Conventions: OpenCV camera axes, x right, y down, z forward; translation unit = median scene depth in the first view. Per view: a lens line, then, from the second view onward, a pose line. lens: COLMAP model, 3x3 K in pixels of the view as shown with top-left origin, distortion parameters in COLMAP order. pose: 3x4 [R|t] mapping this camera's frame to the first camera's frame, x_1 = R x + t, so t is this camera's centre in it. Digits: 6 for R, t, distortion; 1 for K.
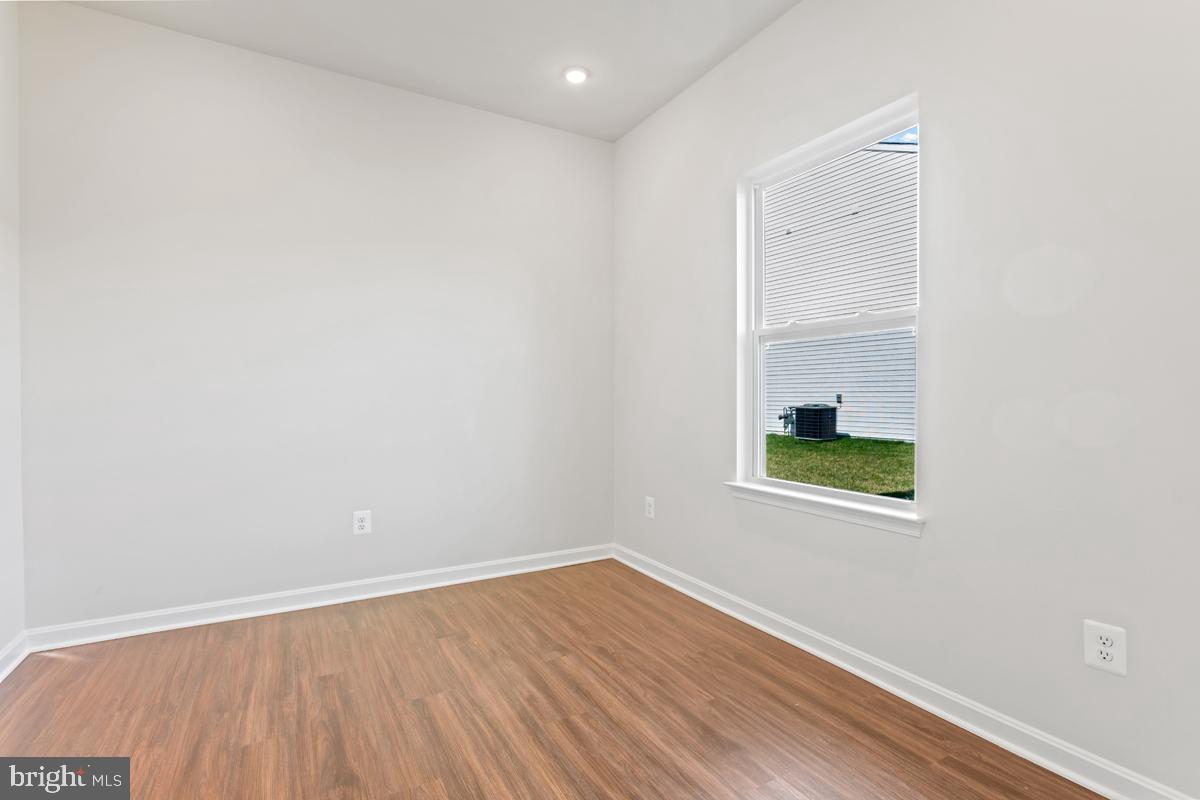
lens RADIAL K [[566.0, 0, 600.8], [0, 566.0, 396.0], [0, 0, 1]] dist [-0.001755, 0.000022]
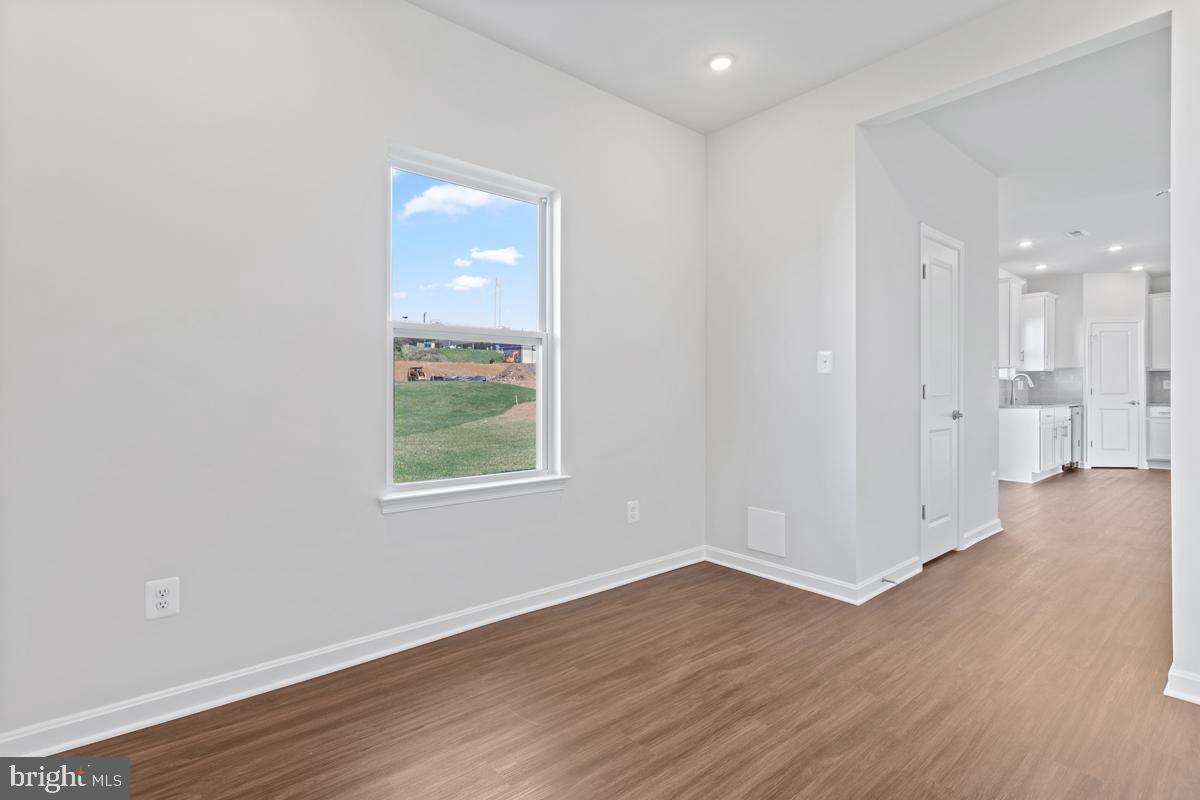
lens RADIAL K [[566.0, 0, 600.8], [0, 566.0, 396.0], [0, 0, 1]] dist [-0.001755, 0.000022]
pose [[-0.184684, -0.006221, 0.982778, -0.990971], [-0.000325, 0.999980, 0.006269, -0.004548], [-0.982798, 0.000839, -0.184683, 1.274112]]
